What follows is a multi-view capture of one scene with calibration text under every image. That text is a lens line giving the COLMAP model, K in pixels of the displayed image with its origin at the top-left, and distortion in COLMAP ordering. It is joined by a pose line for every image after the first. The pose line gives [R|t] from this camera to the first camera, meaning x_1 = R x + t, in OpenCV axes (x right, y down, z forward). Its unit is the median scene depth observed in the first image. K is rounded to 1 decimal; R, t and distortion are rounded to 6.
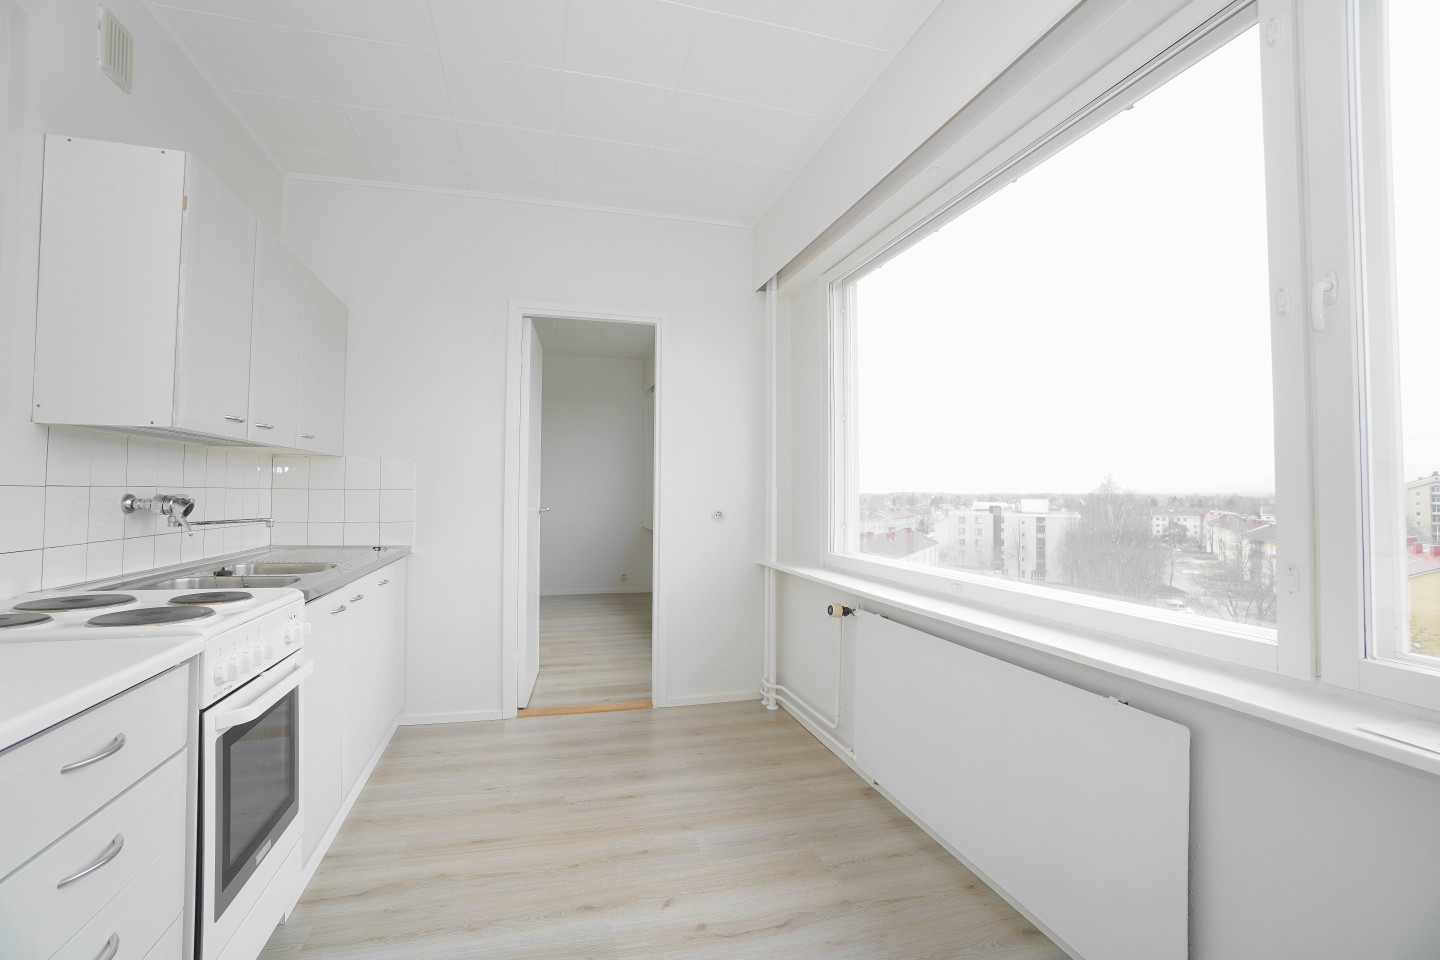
lens RADIAL K [[628.7, 0, 710.7], [0, 628.7, 472.2], [0, 0, 1]] dist [-0.065774, 0.024440]
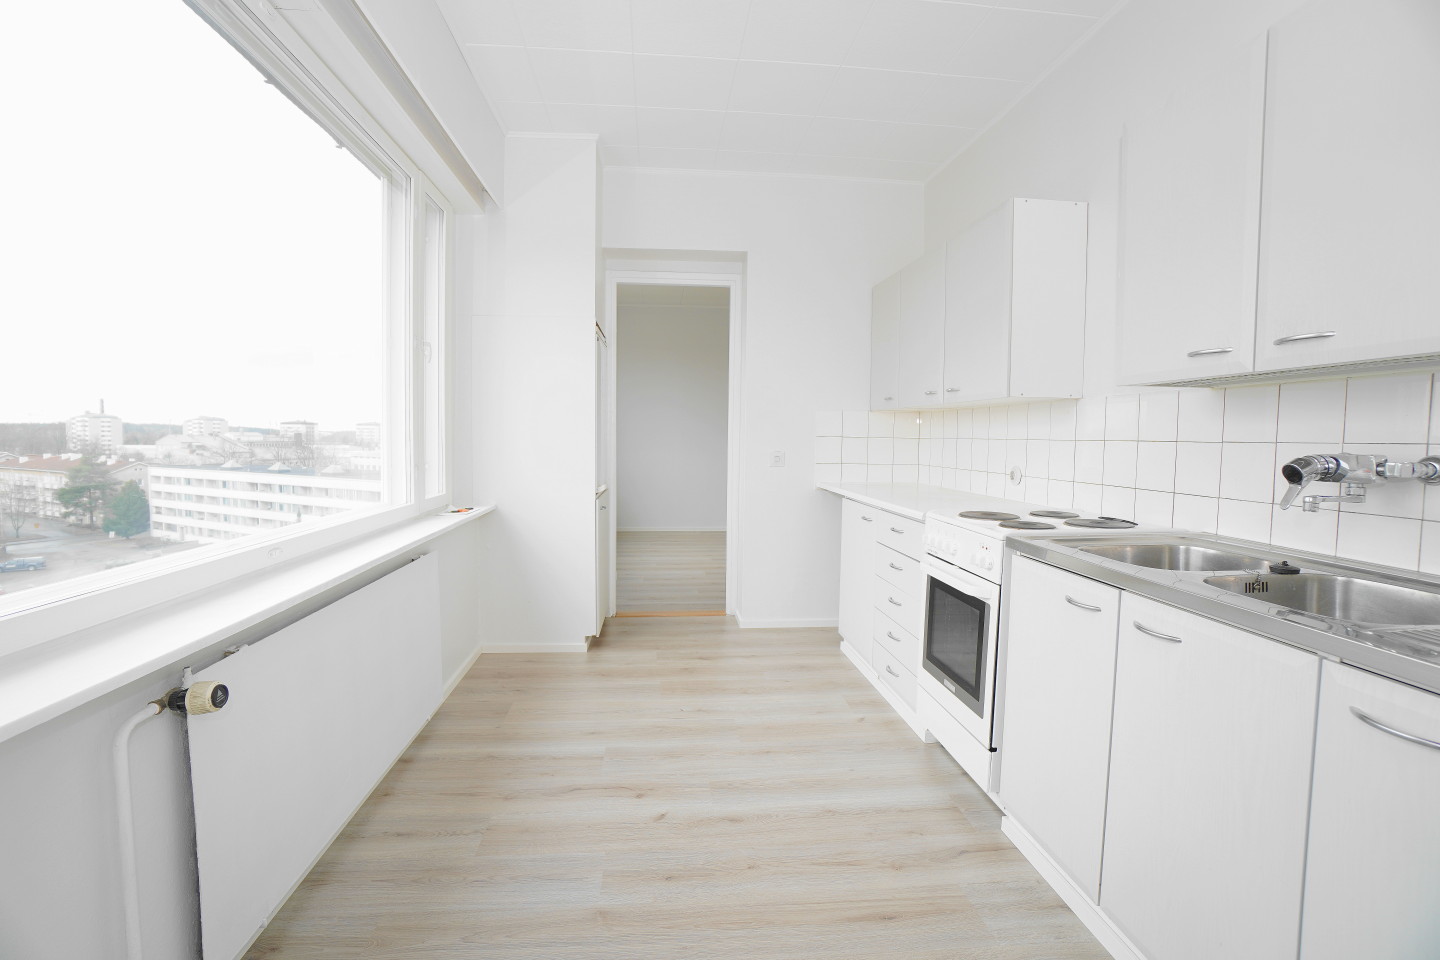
lens RADIAL K [[628.7, 0, 710.7], [0, 628.7, 472.2], [0, 0, 1]] dist [-0.065774, 0.024440]
pose [[-0.982794, -0.029195, 0.182382, -0.232387], [-0.024999, 0.999368, 0.025263, 0.045169], [-0.183004, 0.020269, -0.982903, 1.406003]]
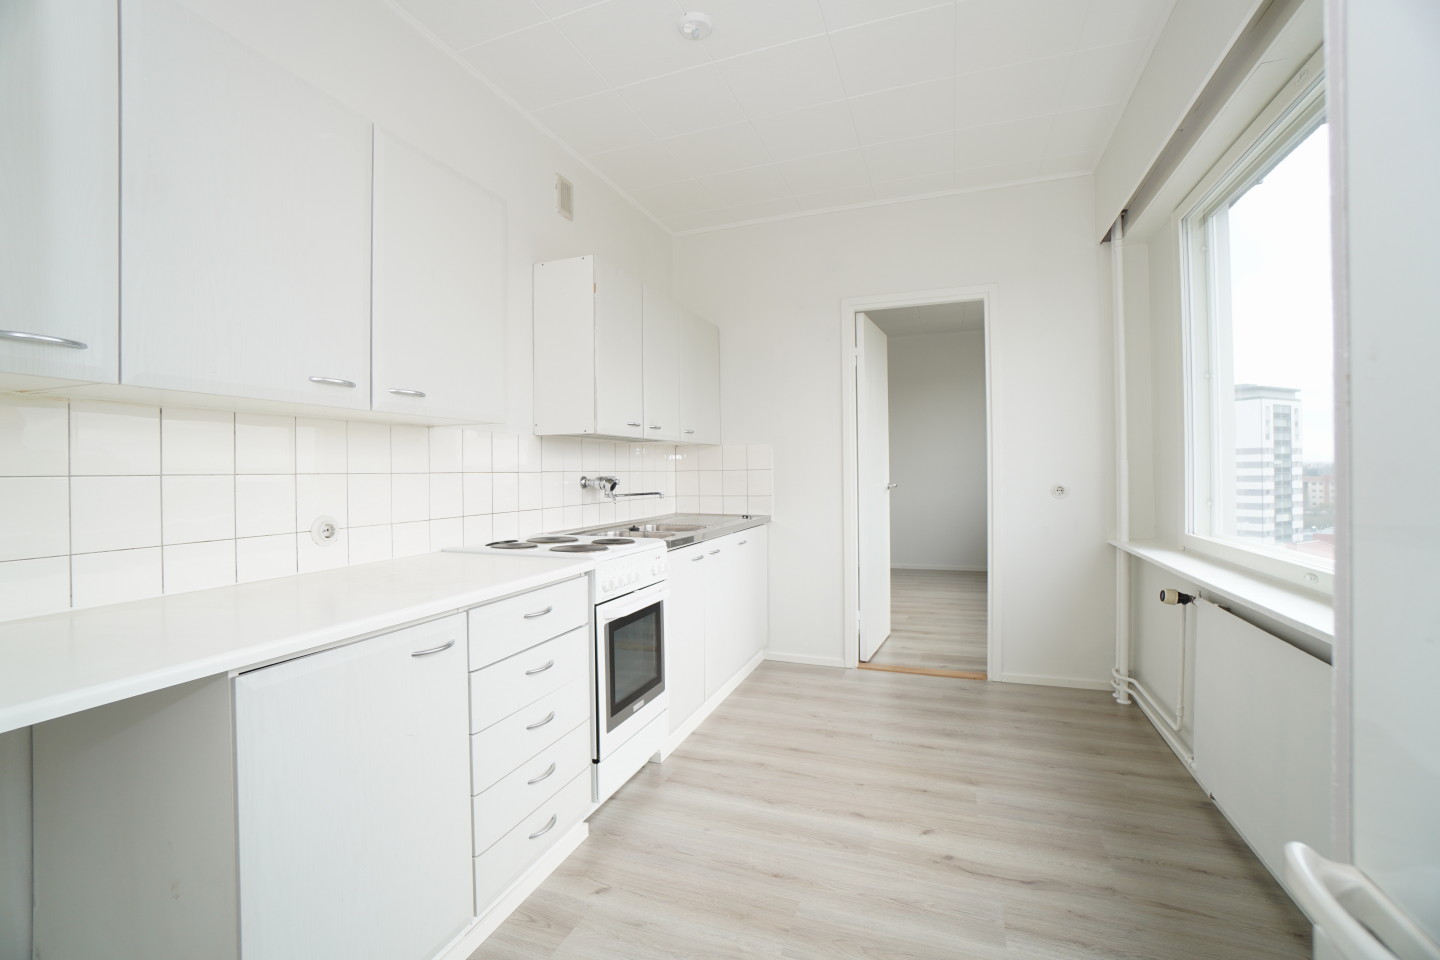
lens RADIAL K [[628.7, 0, 710.7], [0, 628.7, 472.2], [0, 0, 1]] dist [-0.065774, 0.024440]
pose [[0.801962, -0.015831, -0.597165, 0.203296], [0.036809, 0.999059, 0.022947, 0.000291], [0.596240, -0.040384, 0.801790, -0.080558]]
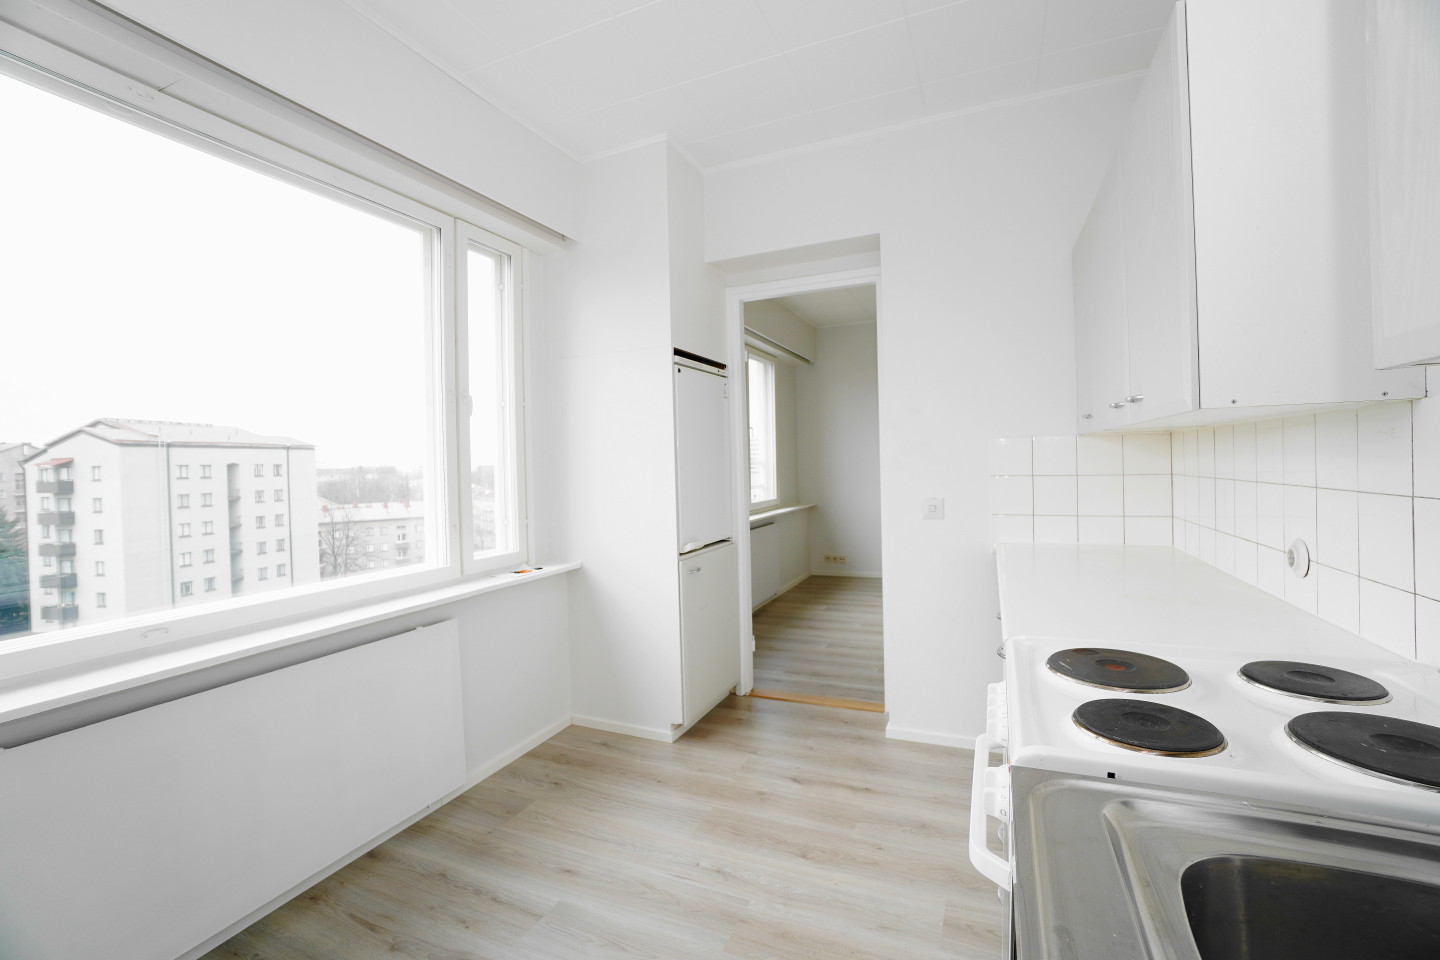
lens RADIAL K [[628.7, 0, 710.7], [0, 628.7, 472.2], [0, 0, 1]] dist [-0.065774, 0.024440]
pose [[-0.768392, 0.004086, 0.639966, -0.506552], [-0.002490, 0.999953, -0.009374, -0.004810], [-0.639974, -0.008797, -0.768346, 0.968920]]
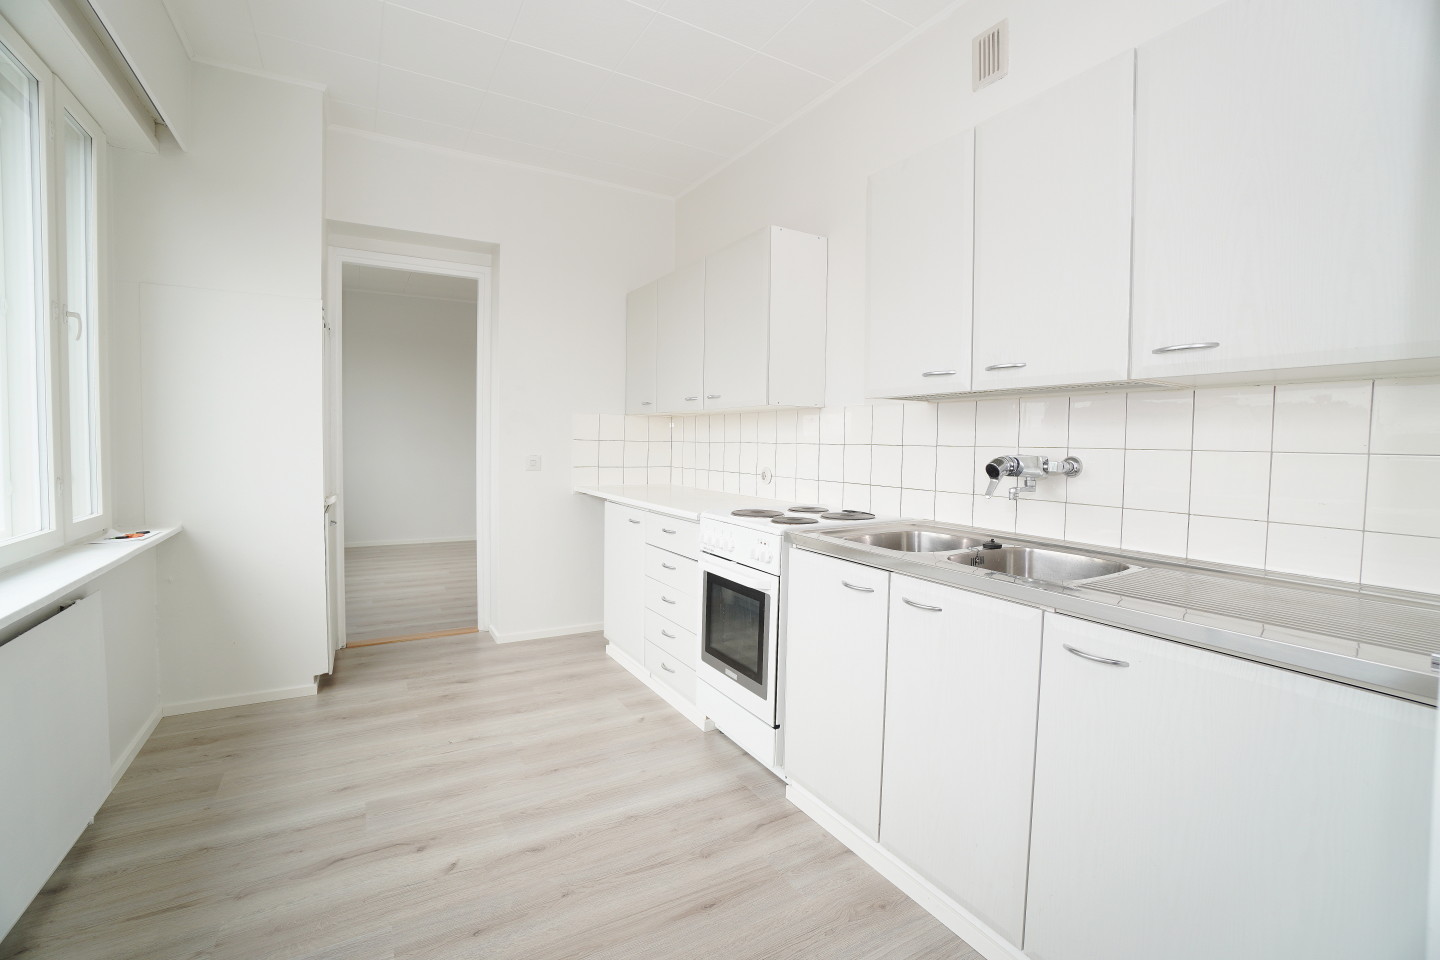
lens RADIAL K [[628.7, 0, 710.7], [0, 628.7, 472.2], [0, 0, 1]] dist [-0.065774, 0.024440]
pose [[-0.968341, -0.010726, -0.249401, -0.150547], [-0.014320, 0.999818, 0.012598, 0.044300], [0.249221, 0.015771, -0.968318, 1.391438]]
